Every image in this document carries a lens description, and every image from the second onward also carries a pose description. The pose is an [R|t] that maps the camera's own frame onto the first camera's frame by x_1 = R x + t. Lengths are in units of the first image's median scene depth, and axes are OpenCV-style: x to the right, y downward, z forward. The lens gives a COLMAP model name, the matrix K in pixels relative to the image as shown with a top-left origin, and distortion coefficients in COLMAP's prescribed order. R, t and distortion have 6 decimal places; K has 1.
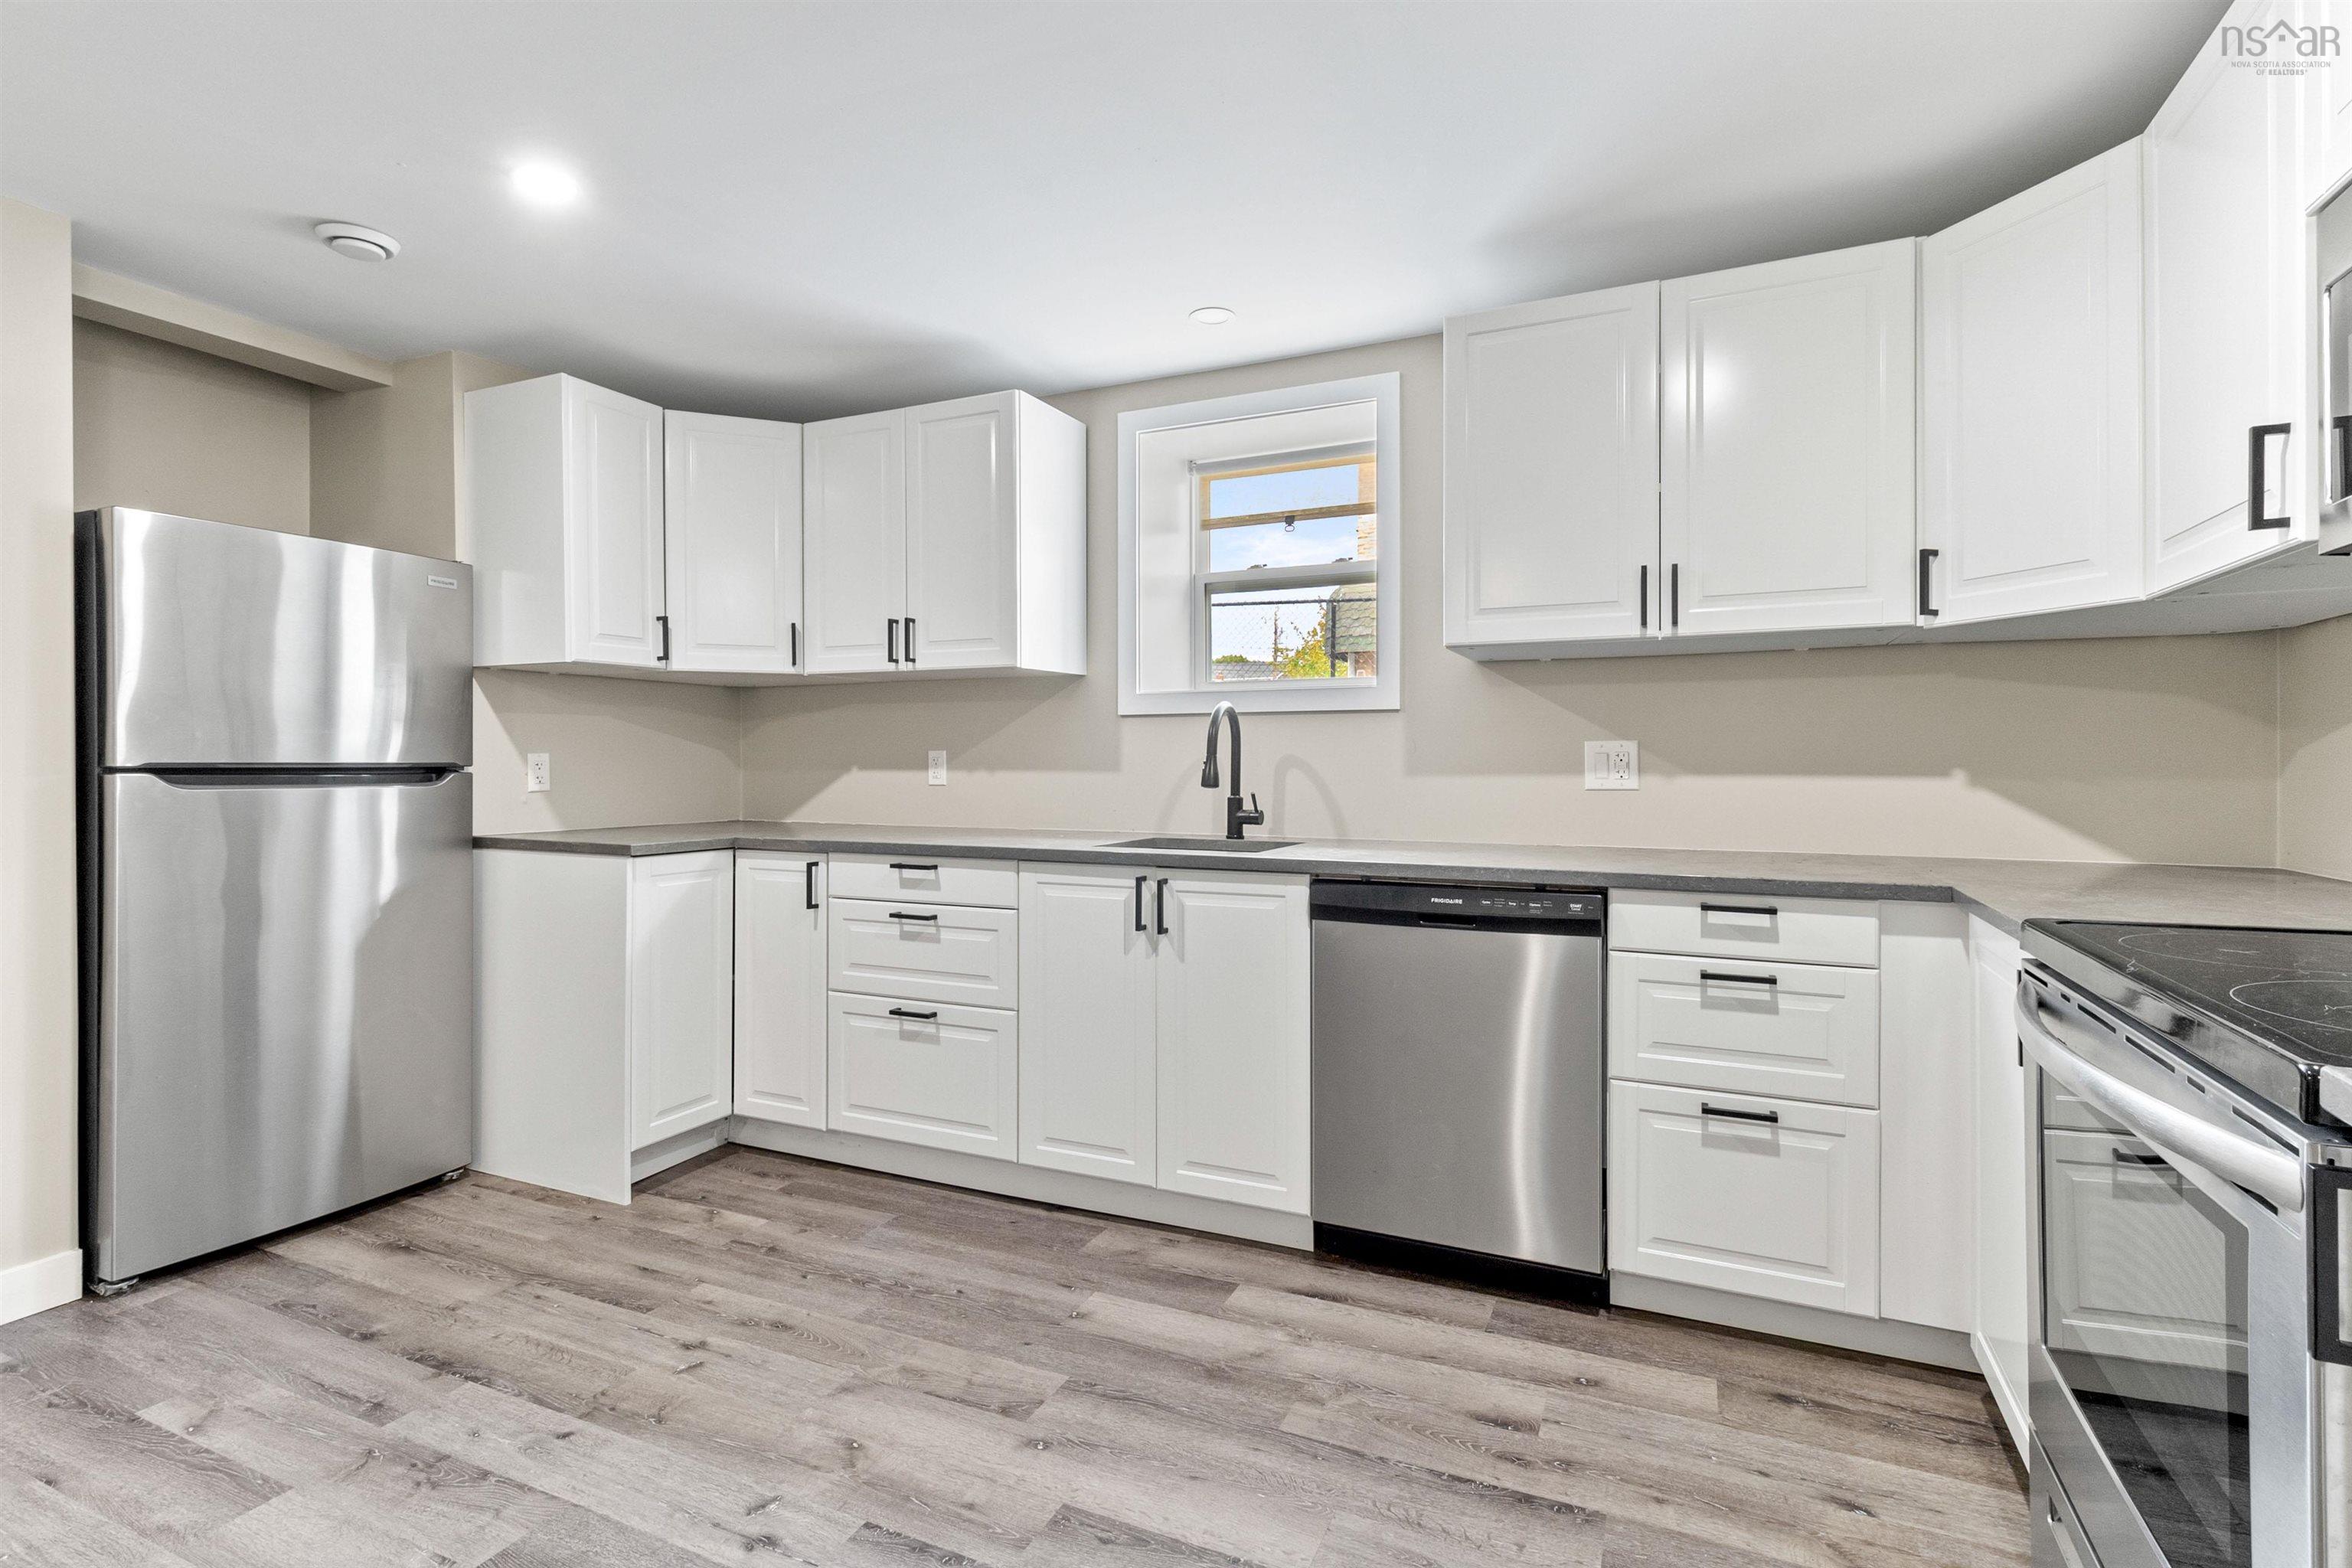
lens RADIAL K [[1113.2, 0, 1175.7], [0, 1113.2, 756.9], [0, 0, 1]] dist [0.002444, 0.000159]
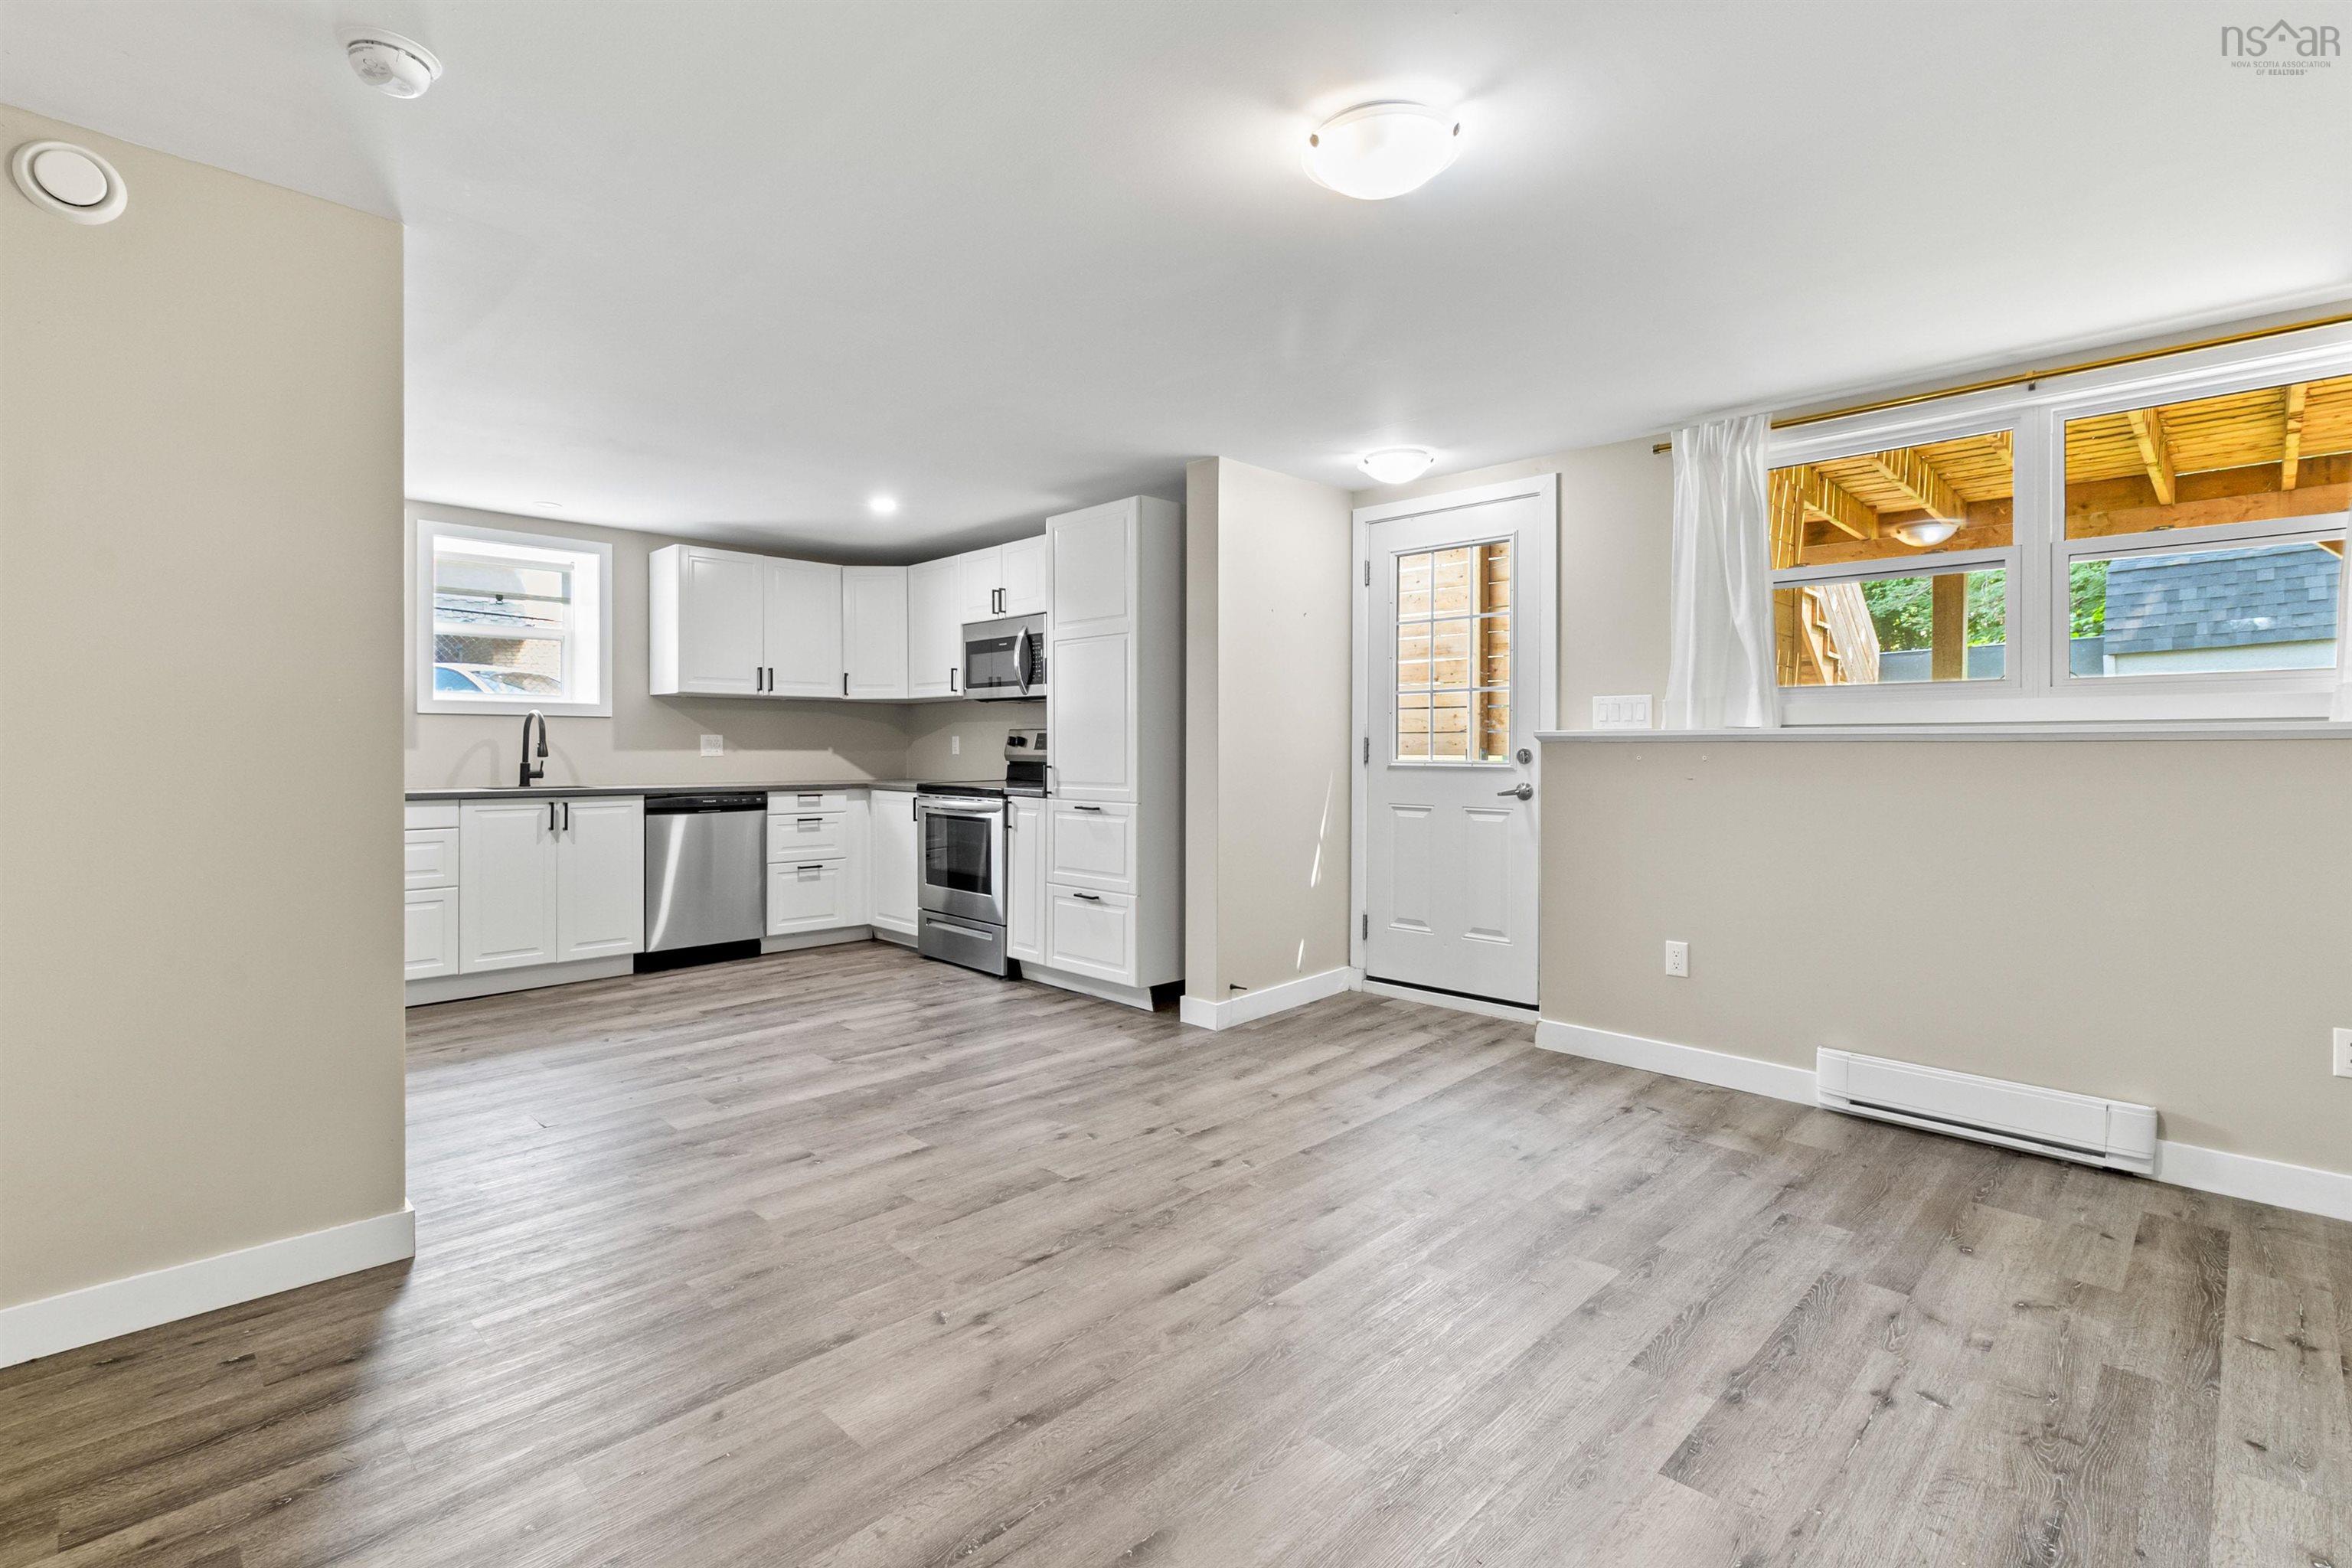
lens RADIAL K [[1095.1, 0, 1175.8], [0, 1095.1, 741.2], [0, 0, 1]] dist [0.000749, 0.000047]
pose [[0.335307, 0.006635, 0.942086, -1.471731], [-0.005910, 0.999970, -0.004939, 0.004252], [-0.942091, -0.003912, 0.335336, -0.665679]]
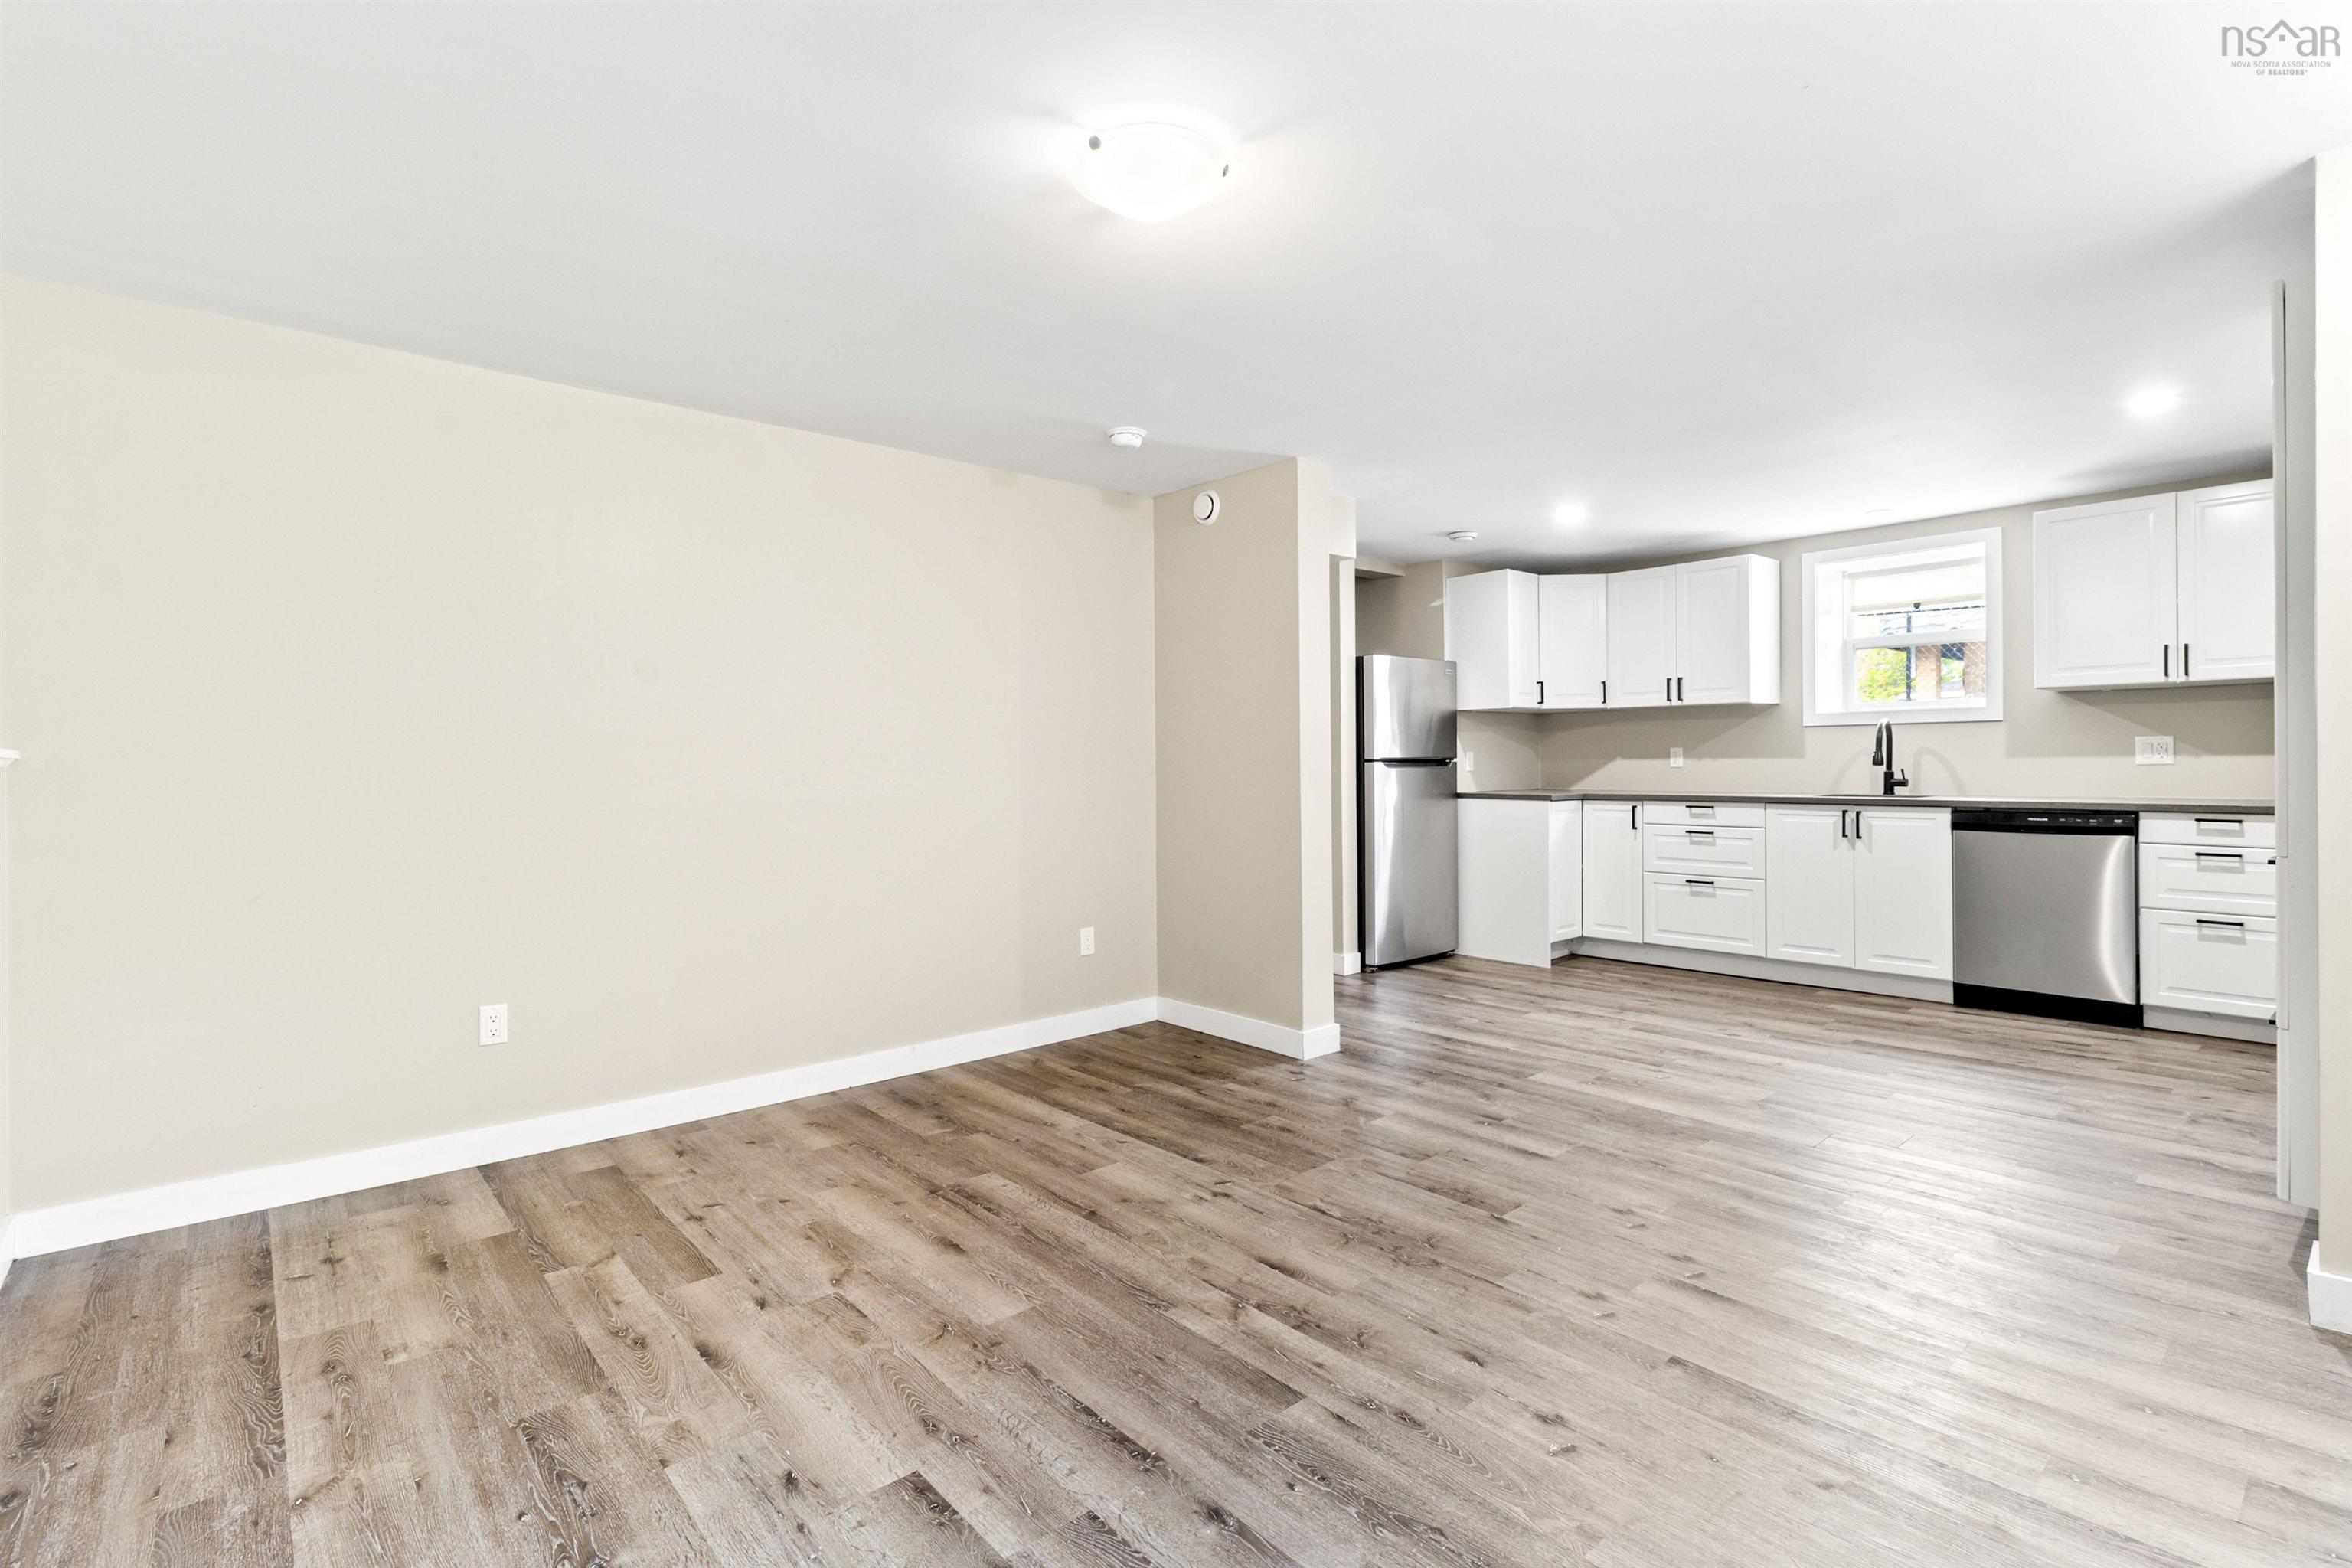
lens RADIAL K [[1092.4, 0, 1167.7], [0, 1092.4, 763.0], [0, 0, 1]] dist [0.002197, -0.000312]
pose [[0.909444, -0.009621, -0.415715, -0.318791], [0.013266, 0.999895, 0.005881, -0.003235], [0.415615, -0.010863, 0.909476, -1.270531]]
